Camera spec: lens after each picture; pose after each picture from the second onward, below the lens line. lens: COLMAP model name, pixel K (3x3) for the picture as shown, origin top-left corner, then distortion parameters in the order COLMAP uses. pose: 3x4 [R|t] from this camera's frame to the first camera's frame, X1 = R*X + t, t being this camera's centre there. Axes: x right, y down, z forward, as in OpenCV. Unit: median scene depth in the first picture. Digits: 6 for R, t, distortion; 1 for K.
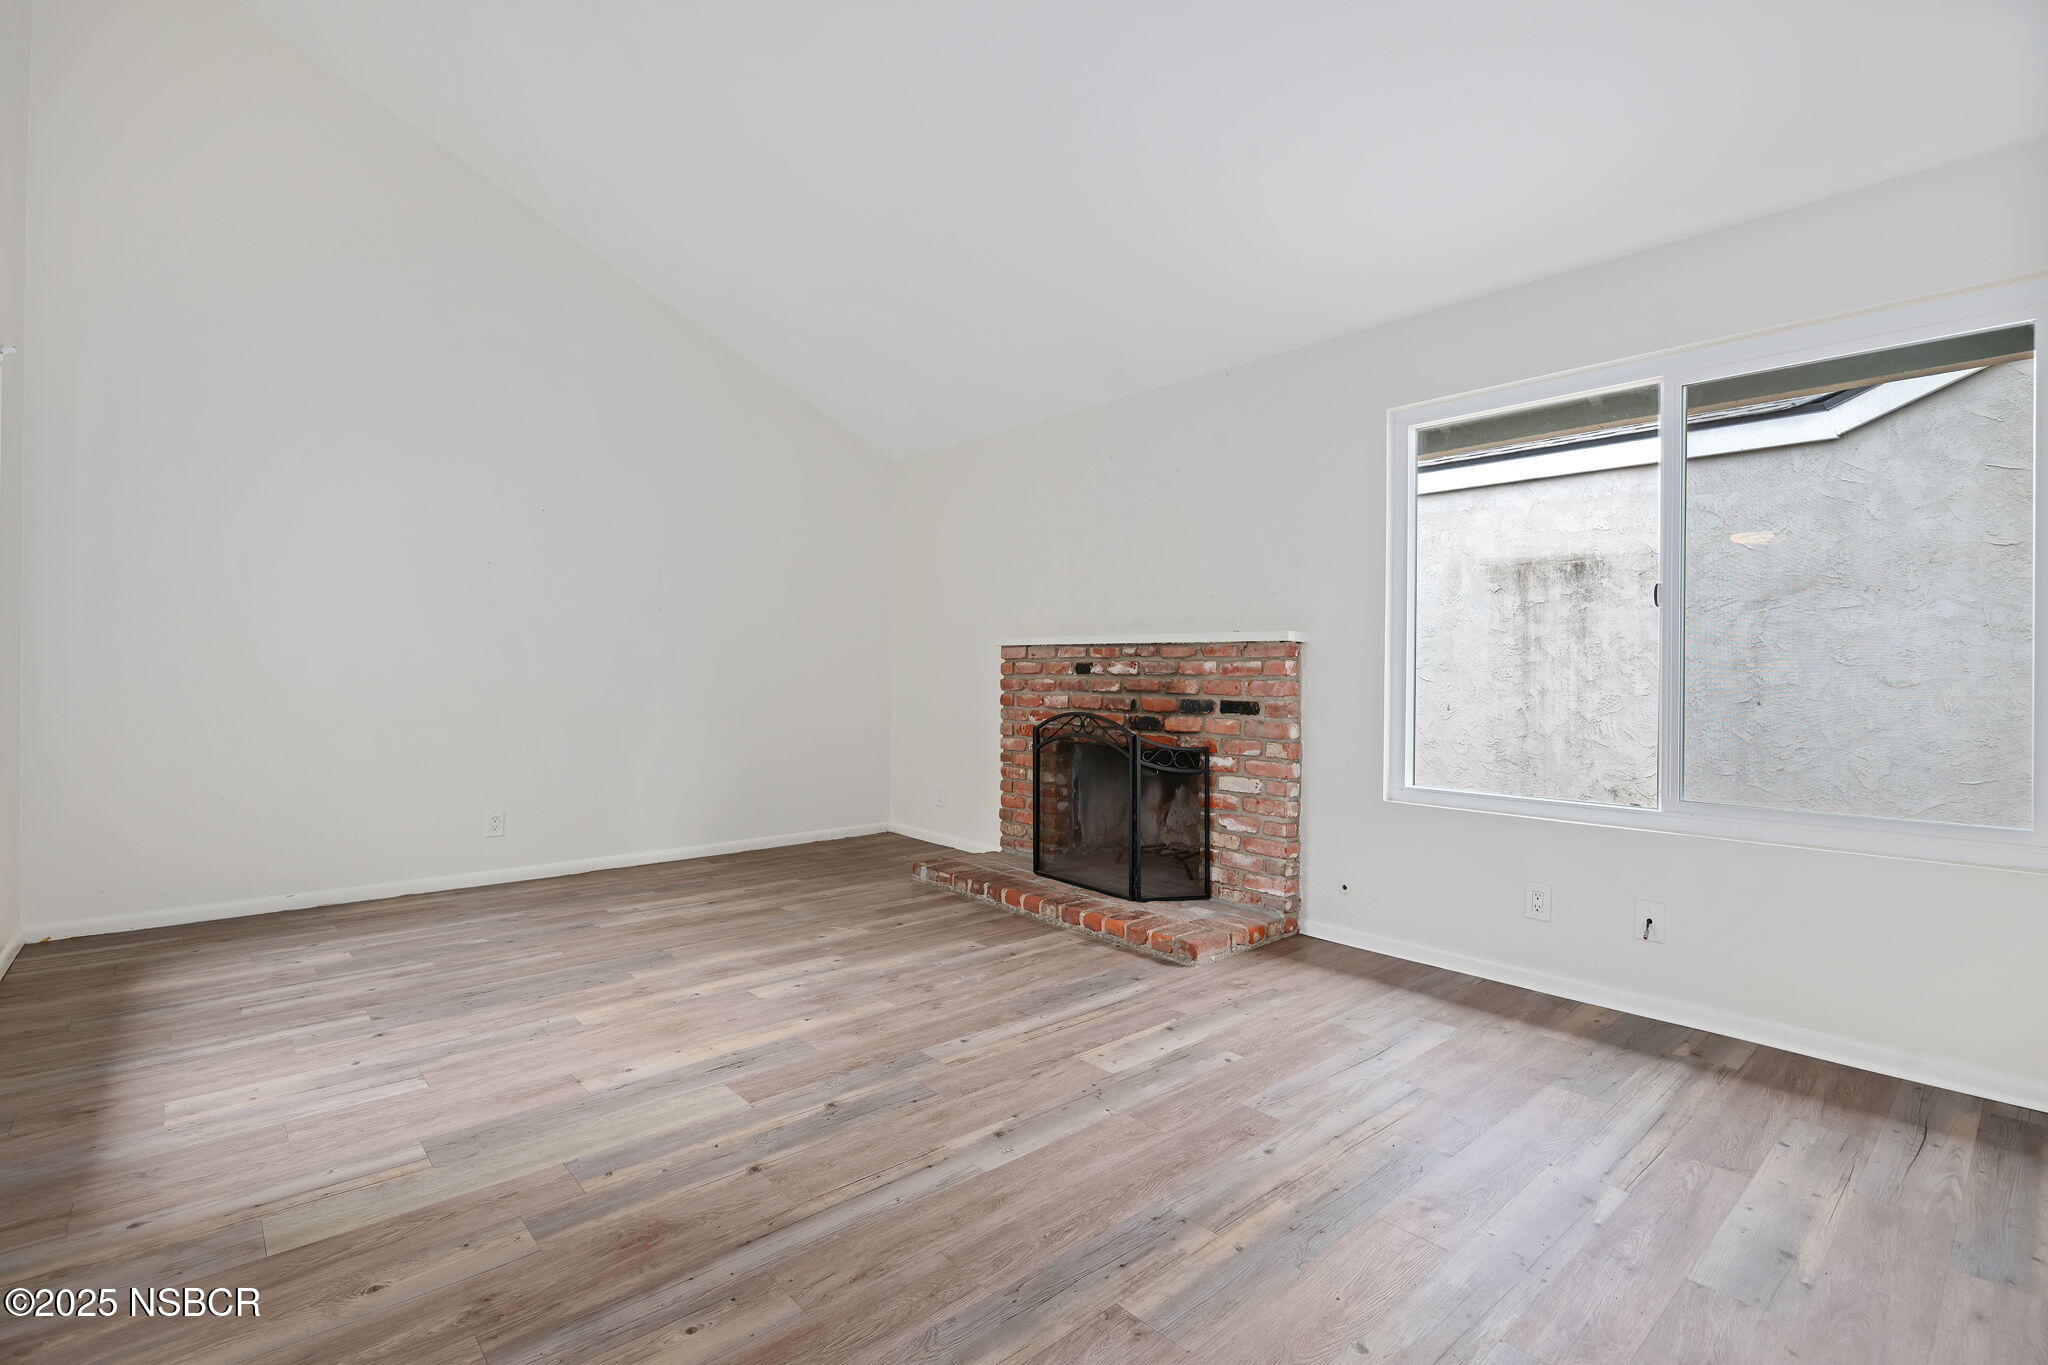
lens RADIAL K [[952.1, 0, 1027.8], [0, 952.1, 686.4], [0, 0, 1]] dist [0.010661, -0.009596]
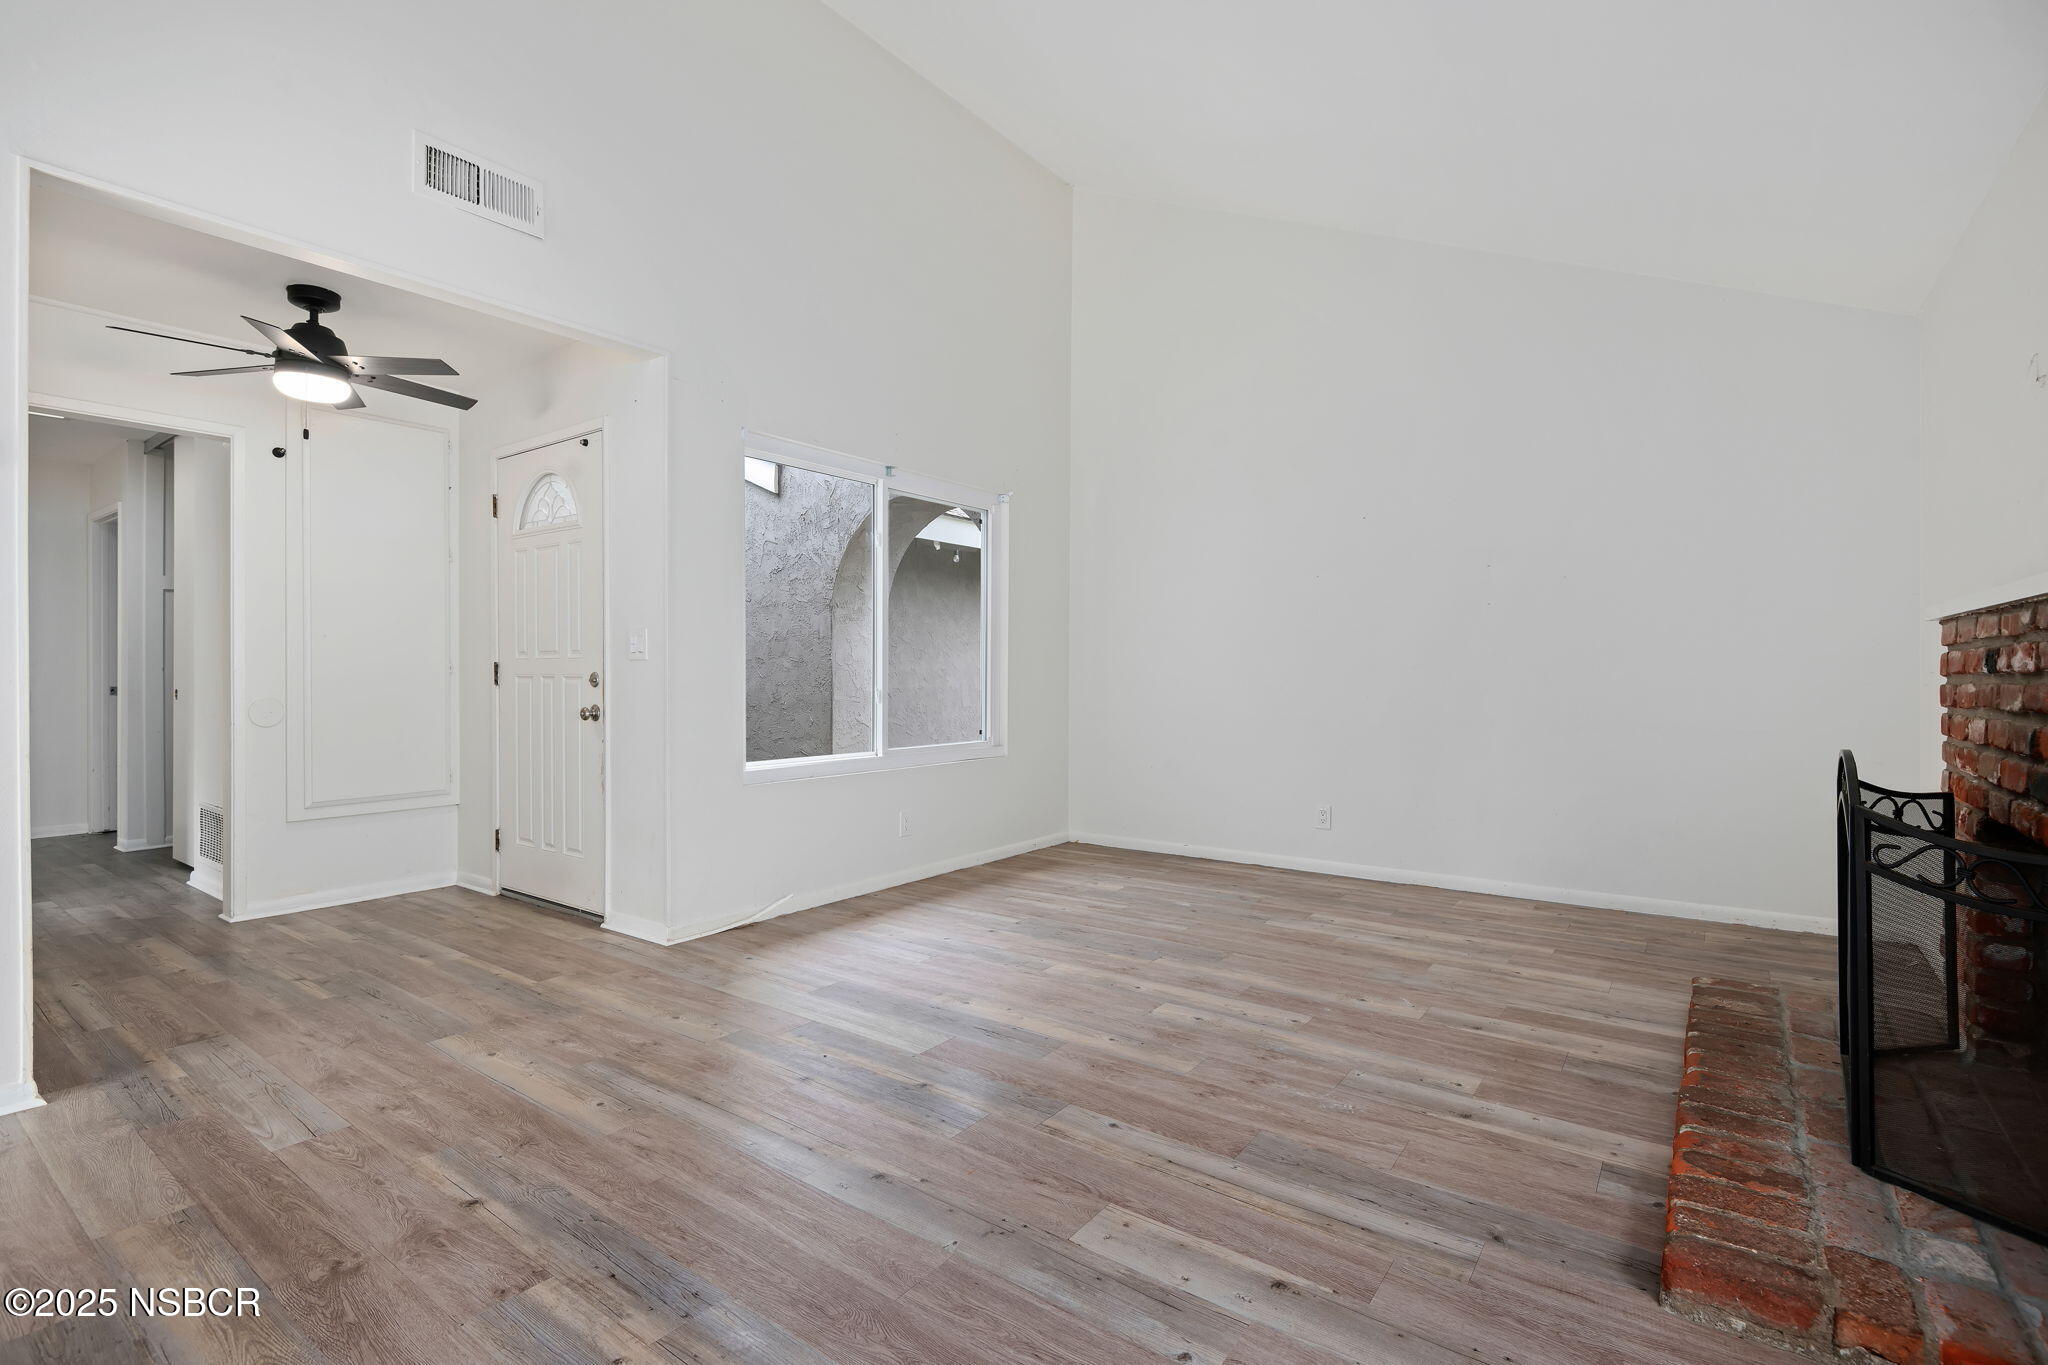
lens RADIAL K [[952.1, 0, 1027.8], [0, 952.1, 686.4], [0, 0, 1]] dist [0.010661, -0.009596]
pose [[0.194127, 0.005436, -0.980961, 0.640382], [-0.011683, 0.999927, 0.003229, -0.004041], [0.980907, 0.010834, 0.194176, 0.685354]]
